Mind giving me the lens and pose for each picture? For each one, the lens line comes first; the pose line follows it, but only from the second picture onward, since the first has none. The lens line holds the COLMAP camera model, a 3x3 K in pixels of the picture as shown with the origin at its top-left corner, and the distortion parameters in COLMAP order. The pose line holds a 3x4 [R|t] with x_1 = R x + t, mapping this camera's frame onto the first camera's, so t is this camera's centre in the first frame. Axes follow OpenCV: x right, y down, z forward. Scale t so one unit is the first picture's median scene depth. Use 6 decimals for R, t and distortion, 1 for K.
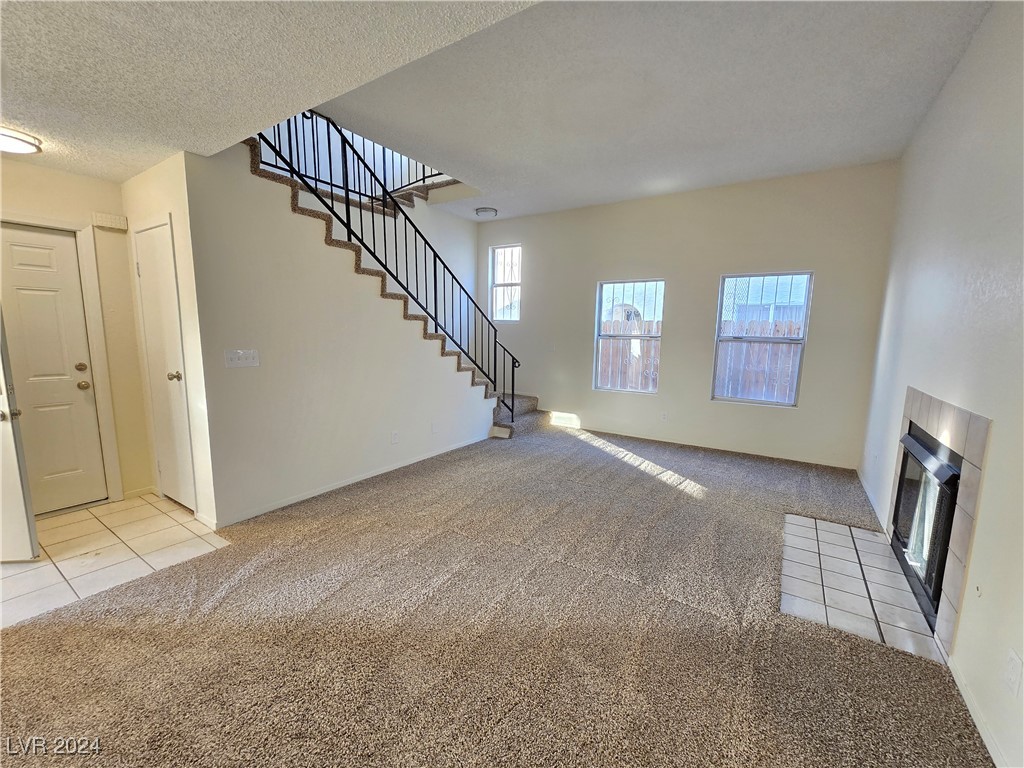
lens RADIAL K [[421.5, 0, 518.4], [0, 421.5, 390.5], [0, 0, 1]] dist [-0.000982, 0.000013]
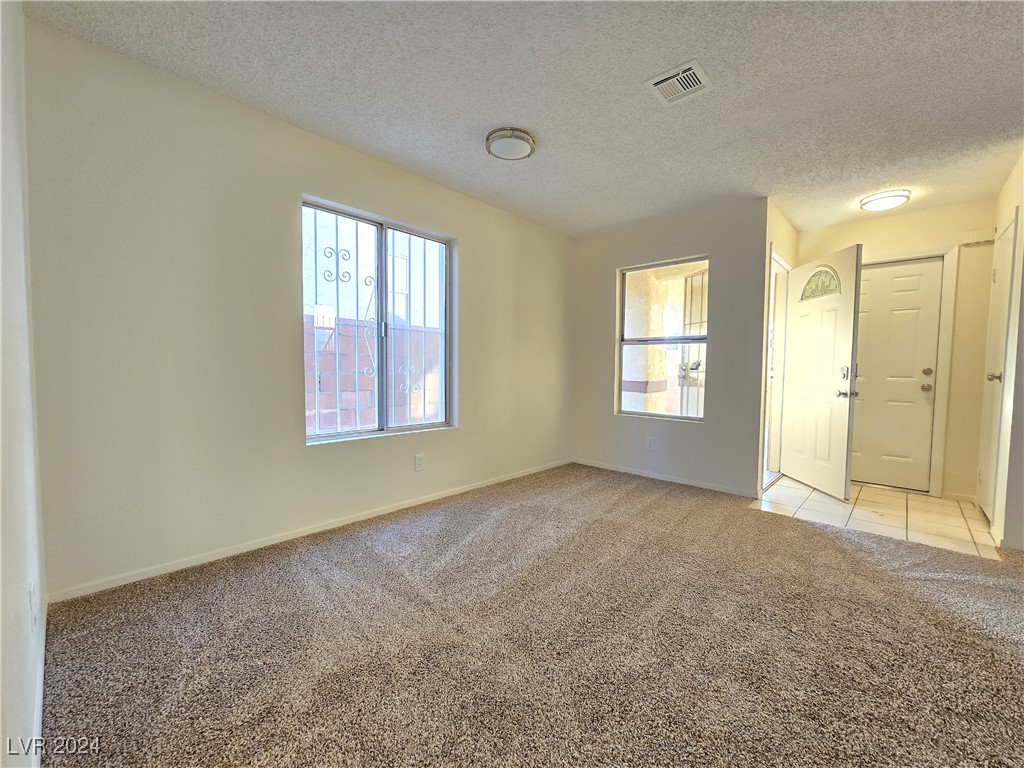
lens RADIAL K [[421.5, 0, 518.4], [0, 421.5, 390.5], [0, 0, 1]] dist [-0.000982, 0.000013]
pose [[-0.163997, 0.030265, -0.985996, 0.306306], [-0.154176, 0.986460, 0.055923, 0.110418], [0.974338, 0.161188, -0.157110, 0.098728]]
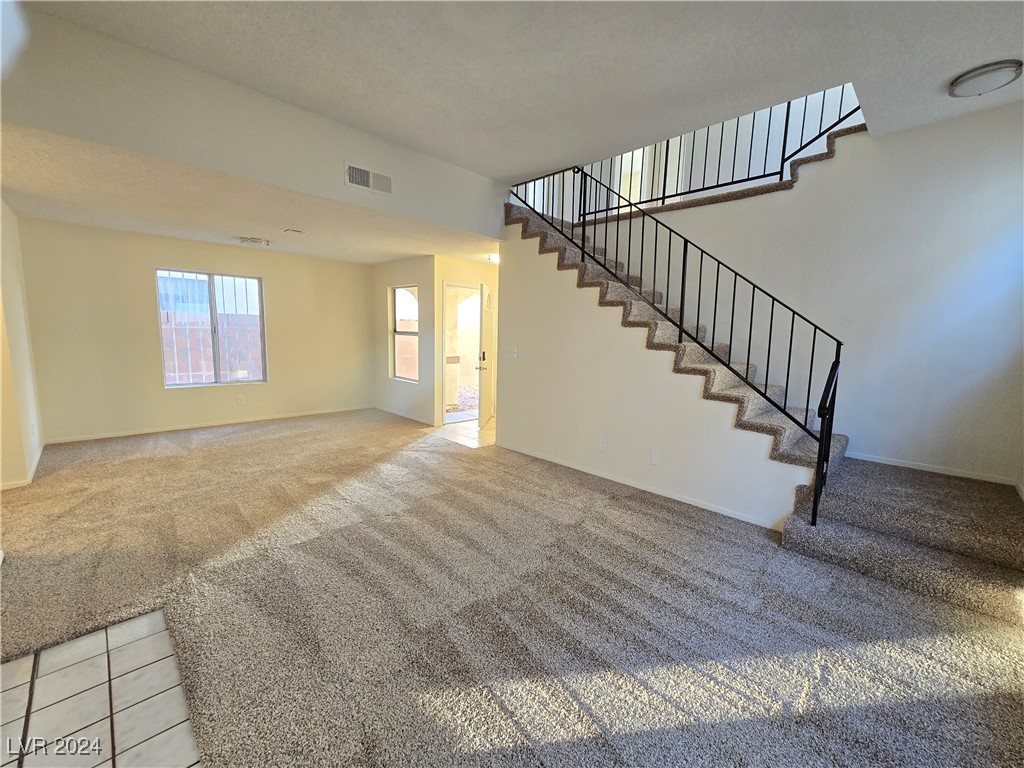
lens RADIAL K [[421.5, 0, 518.4], [0, 421.5, 390.5], [0, 0, 1]] dist [-0.000982, 0.000013]
pose [[-0.209809, 0.106708, -0.971902, 0.973207], [-0.167382, 0.975433, 0.143229, -0.169654], [0.963309, 0.192730, -0.186793, 1.367008]]
